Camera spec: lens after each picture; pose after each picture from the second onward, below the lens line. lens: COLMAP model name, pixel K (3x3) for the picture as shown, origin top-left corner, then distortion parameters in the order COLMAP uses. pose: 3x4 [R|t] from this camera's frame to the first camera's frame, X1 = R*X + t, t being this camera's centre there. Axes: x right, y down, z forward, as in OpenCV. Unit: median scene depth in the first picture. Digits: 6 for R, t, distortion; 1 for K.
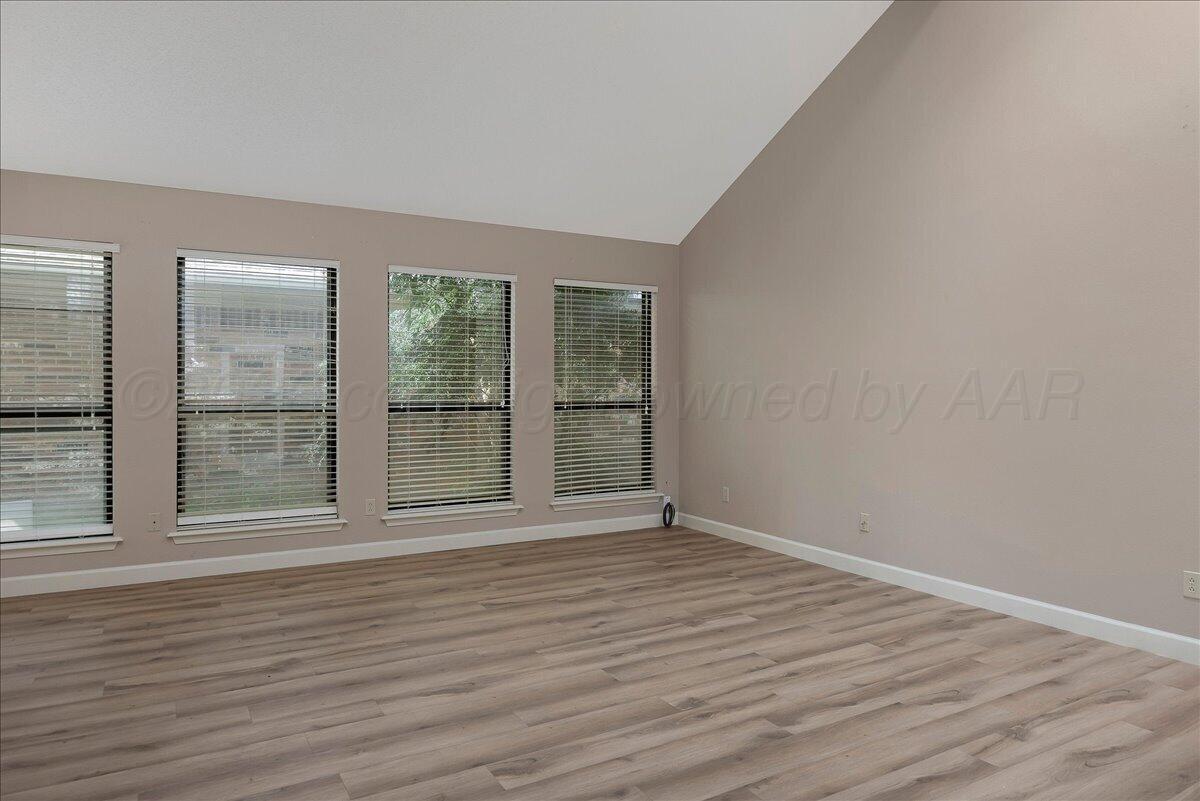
lens RADIAL K [[768.2, 0, 603.8], [0, 768.2, 385.6], [0, 0, 1]] dist [-0.002523, 0.000583]
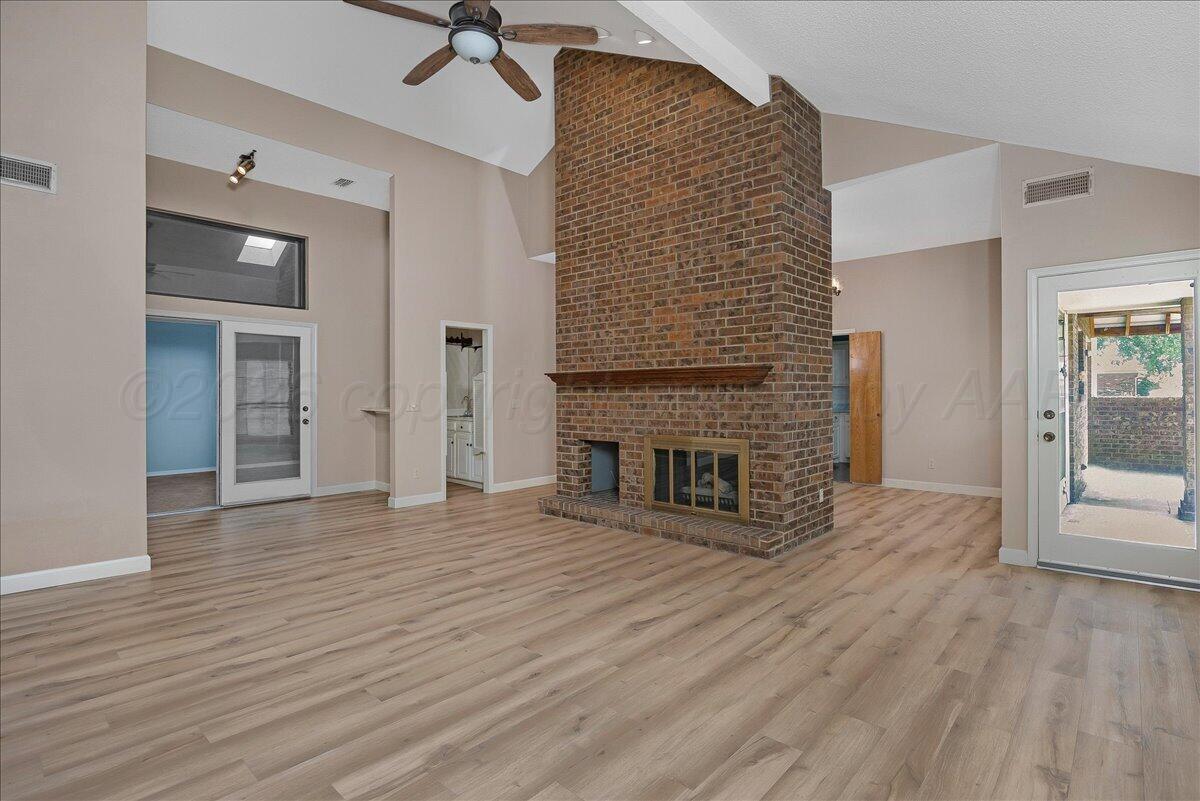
lens RADIAL K [[575.3, 0, 603.5], [0, 575.3, 394.7], [0, 0, 1]] dist [-0.012591, -0.000176]
pose [[-0.954229, 0.001694, -0.299073, 0.140131], [0.001279, 0.999998, 0.001584, -0.003386], [0.299075, 0.001129, -0.954229, 1.605300]]
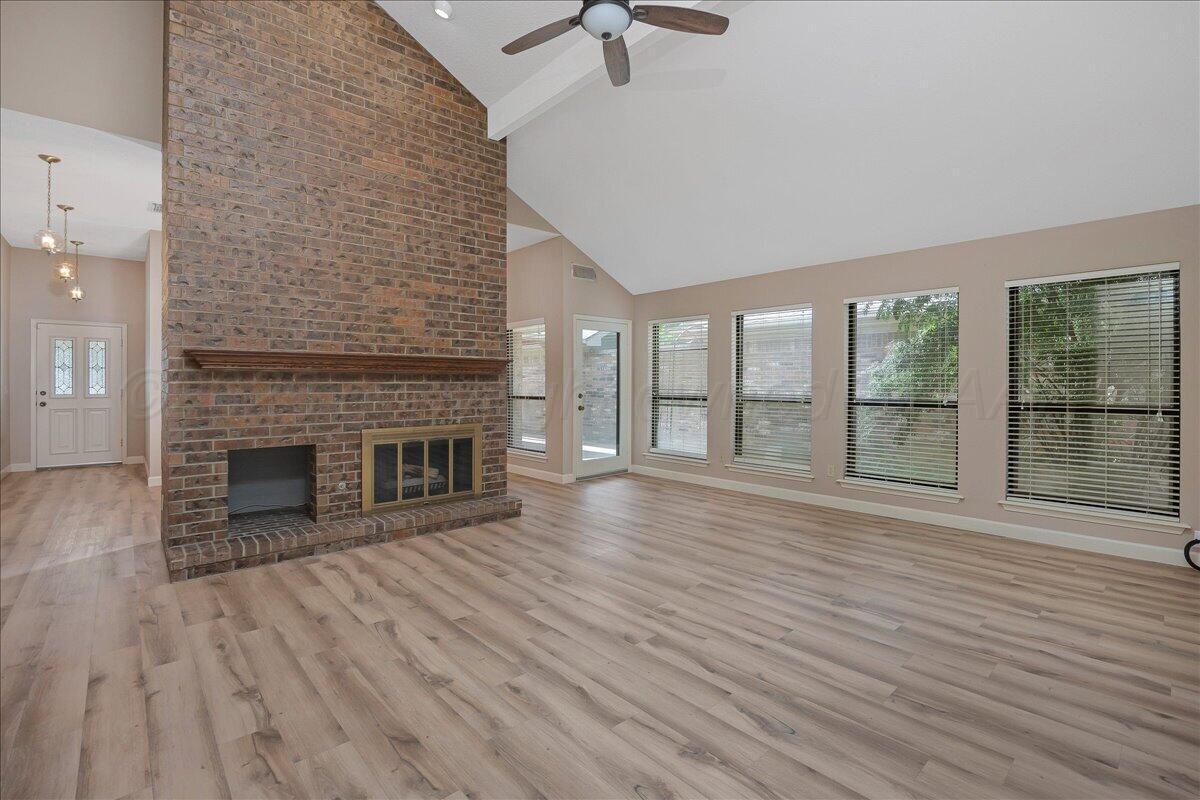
lens RADIAL K [[541.8, 0, 601.9], [0, 541.8, 388.1], [0, 0, 1]] dist [-0.019039, 0.000119]
pose [[0.203943, 0.005749, -0.978966, 0.837637], [-0.003019, 0.999982, 0.005243, 0.000797], [0.978978, 0.001886, 0.203956, 0.544357]]
